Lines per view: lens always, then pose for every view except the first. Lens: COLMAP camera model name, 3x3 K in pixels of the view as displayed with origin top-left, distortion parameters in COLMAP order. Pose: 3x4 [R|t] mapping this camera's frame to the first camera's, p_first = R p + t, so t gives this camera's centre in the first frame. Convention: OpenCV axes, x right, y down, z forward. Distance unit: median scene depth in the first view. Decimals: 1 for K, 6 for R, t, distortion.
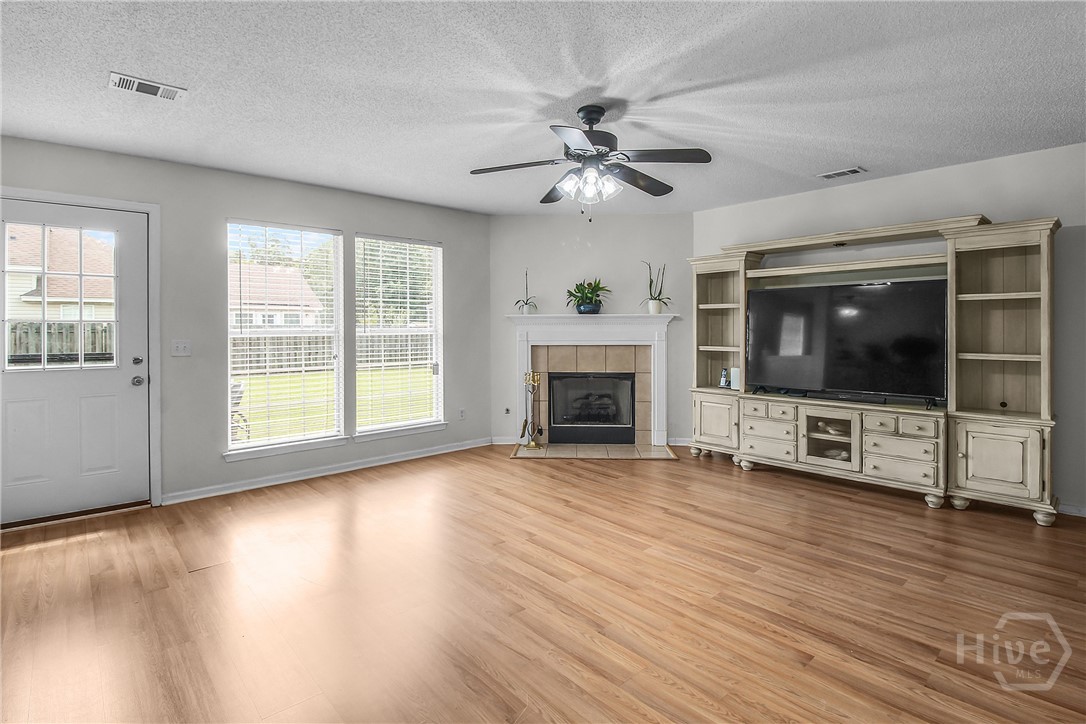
lens RADIAL K [[524.7, 0, 542.9], [0, 524.7, 339.8], [0, 0, 1]] dist [-0.008467, -0.009960]
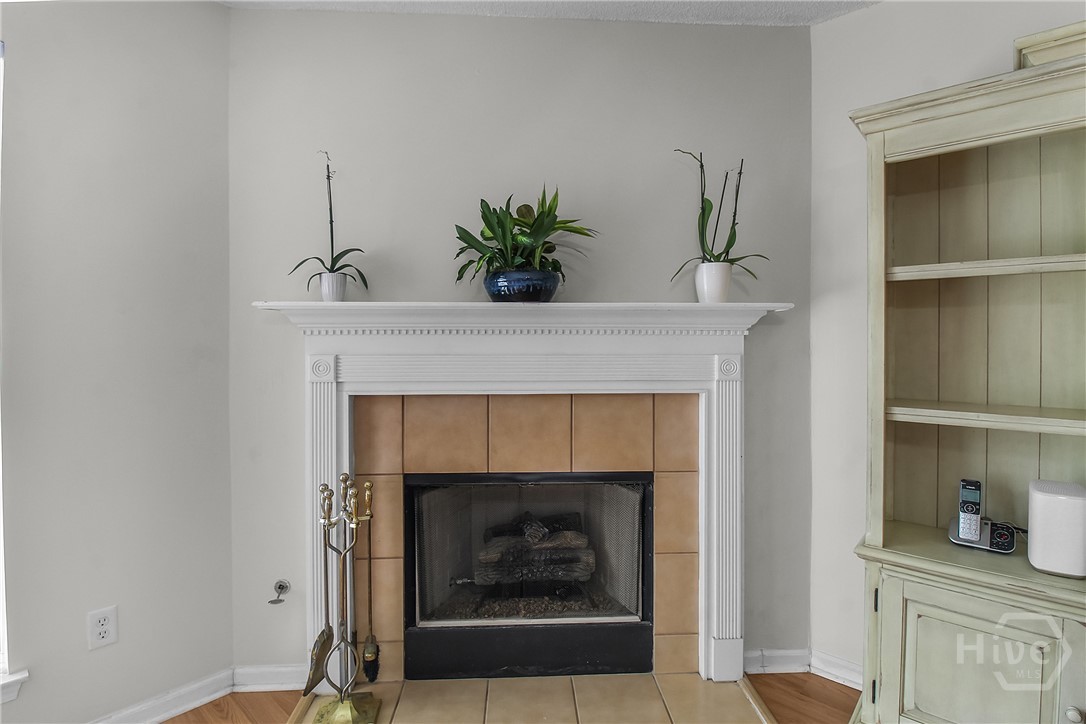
lens RADIAL K [[524.7, 0, 542.9], [0, 524.7, 339.8], [0, 0, 1]] dist [-0.008467, -0.009960]
pose [[0.993649, 0.004348, 0.112440, 0.064233], [-0.001640, 0.999707, -0.024165, -0.017373], [-0.112513, 0.023827, 0.993365, 0.679427]]
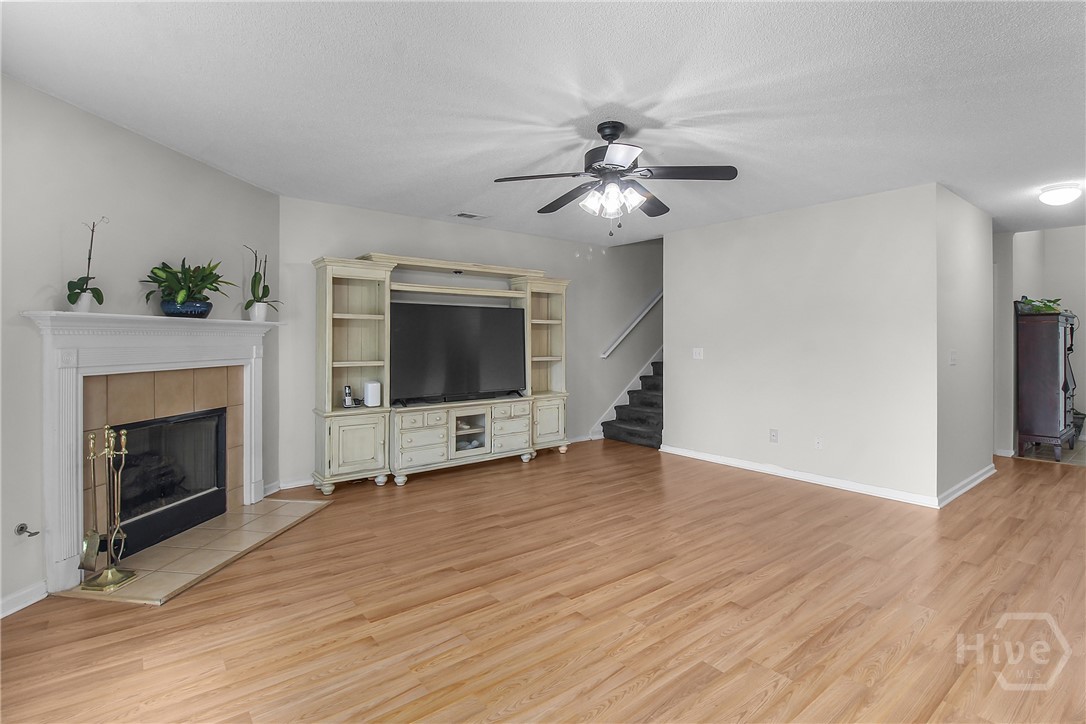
lens RADIAL K [[524.7, 0, 542.9], [0, 524.7, 339.8], [0, 0, 1]] dist [-0.008467, -0.009960]
pose [[0.064741, 0.004391, 0.997892, -0.488717], [0.023700, 0.999701, -0.005937, -0.010278], [-0.997621, 0.024035, 0.064617, 0.564839]]
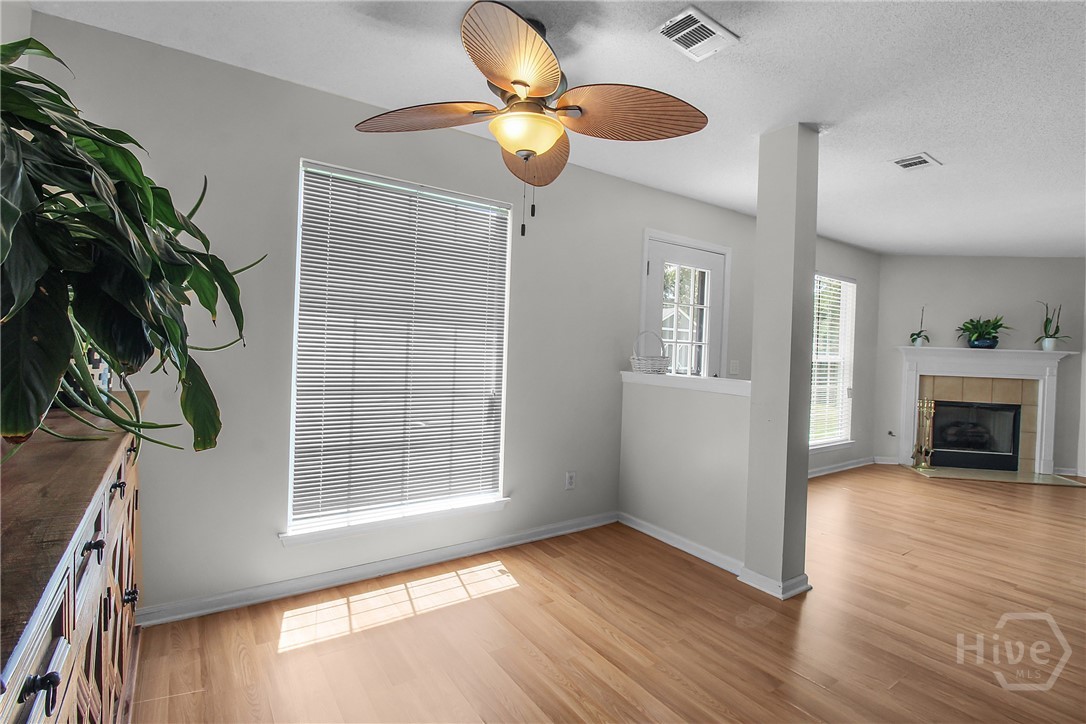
lens RADIAL K [[524.7, 0, 542.9], [0, 524.7, 339.8], [0, 0, 1]] dist [-0.008467, -0.009960]
pose [[0.991626, 0.040708, -0.122562, -0.691087], [-0.043217, 0.998906, -0.017883, -0.008616], [0.121700, 0.023030, 0.992300, -0.173699]]
